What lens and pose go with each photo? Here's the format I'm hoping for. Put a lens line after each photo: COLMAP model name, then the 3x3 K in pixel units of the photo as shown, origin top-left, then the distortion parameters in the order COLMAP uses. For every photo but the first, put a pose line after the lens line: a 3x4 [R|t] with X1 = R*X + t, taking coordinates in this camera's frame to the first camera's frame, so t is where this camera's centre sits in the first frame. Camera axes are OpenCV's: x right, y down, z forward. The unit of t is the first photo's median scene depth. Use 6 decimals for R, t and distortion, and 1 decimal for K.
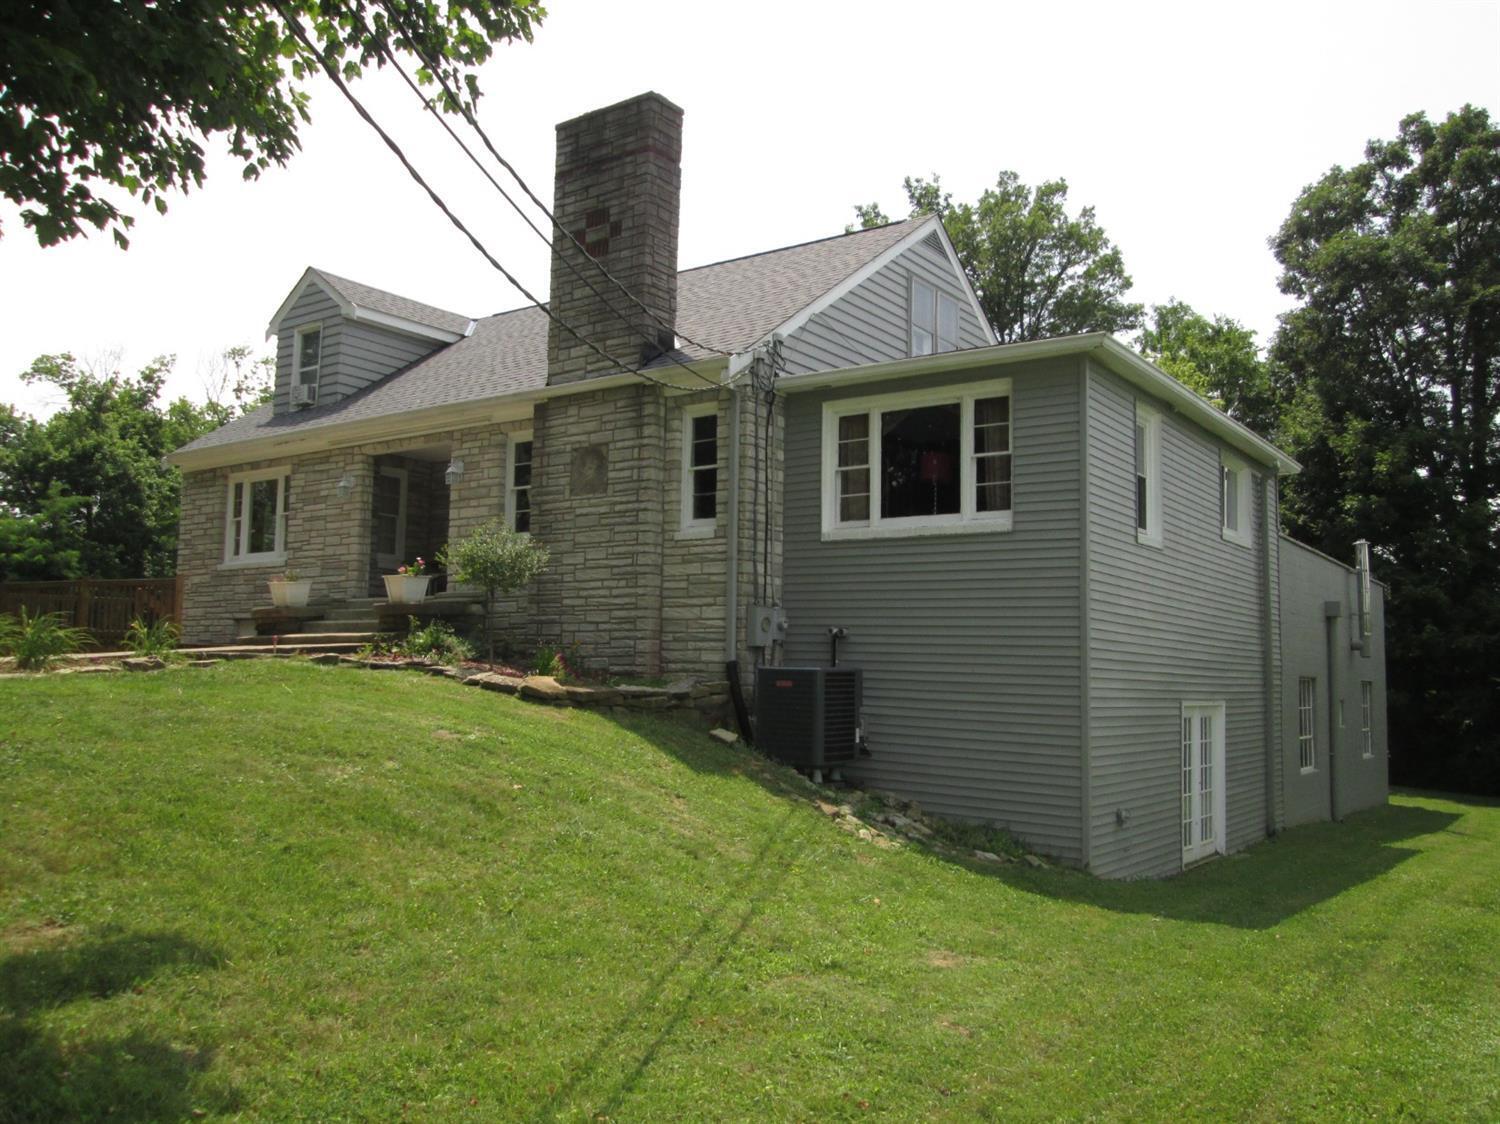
lens RADIAL K [[1239.0, 0, 749.1], [0, 1239.0, 559.7], [0, 0, 1]] dist [-0.056946, 0.029316]
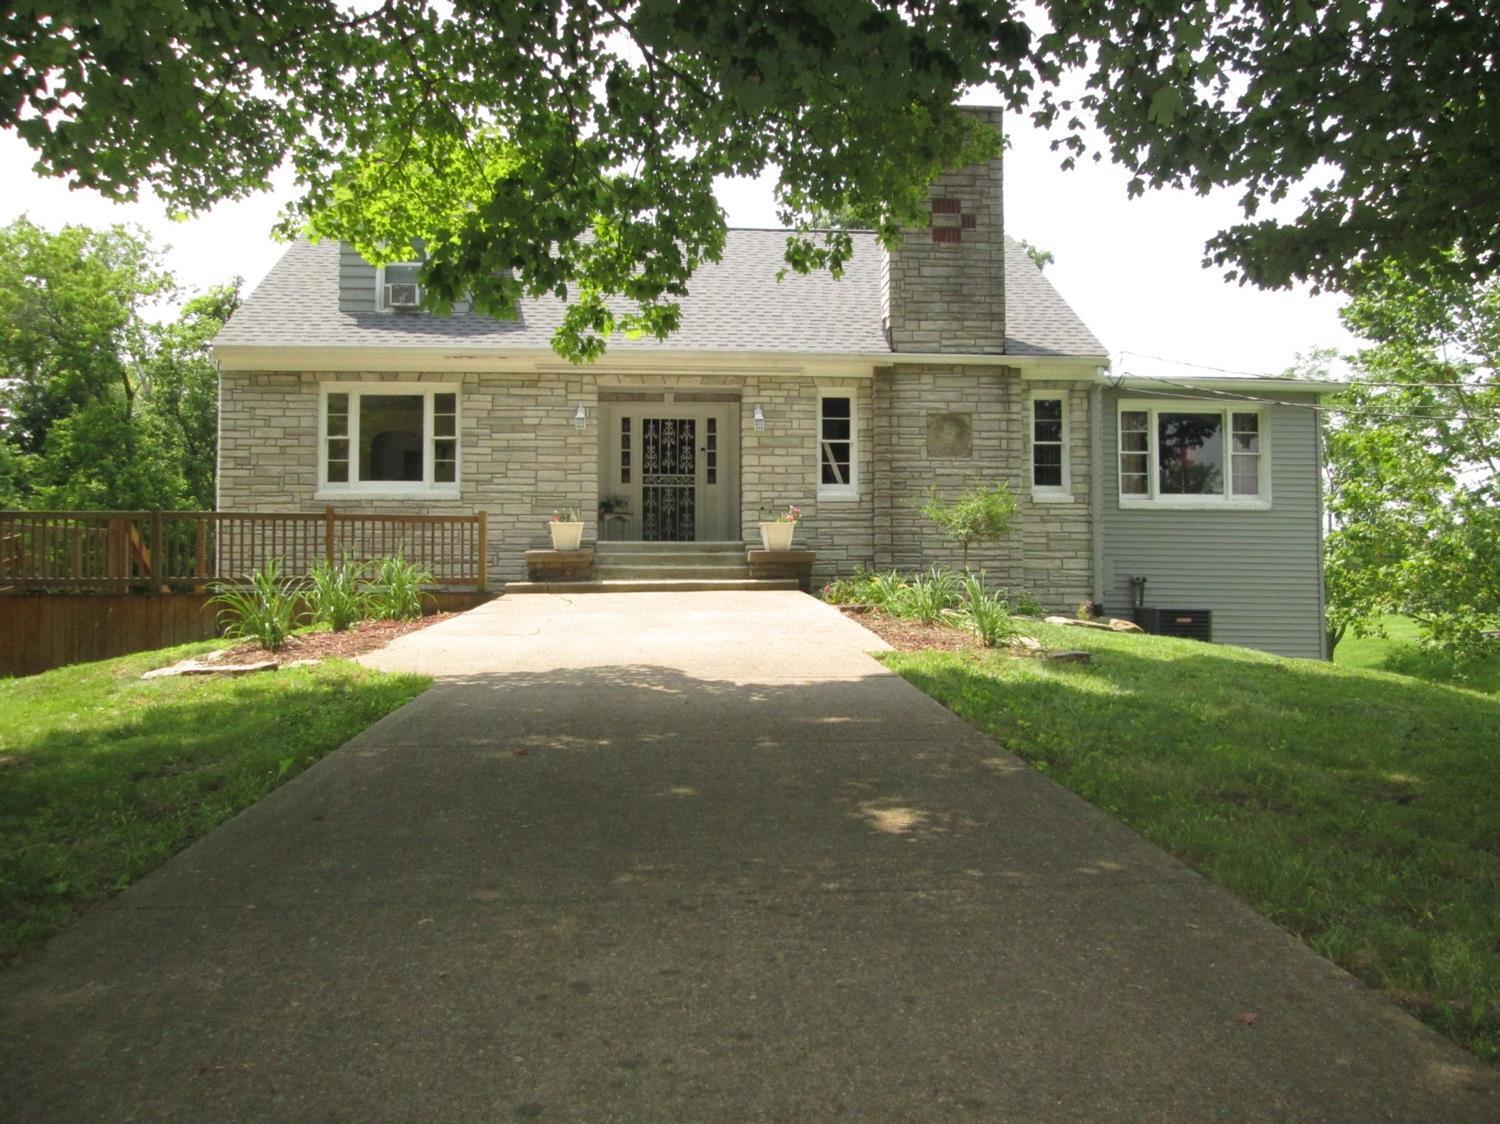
lens RADIAL K [[1239.0, 0, 749.9], [0, 1239.0, 565.6], [0, 0, 1]] dist [-0.056946, 0.029316]
pose [[0.763234, 0.004388, 0.646107, -1.019555], [-0.045980, 0.997811, 0.047539, 0.000659], [-0.644484, -0.065991, 0.761765, 0.261421]]
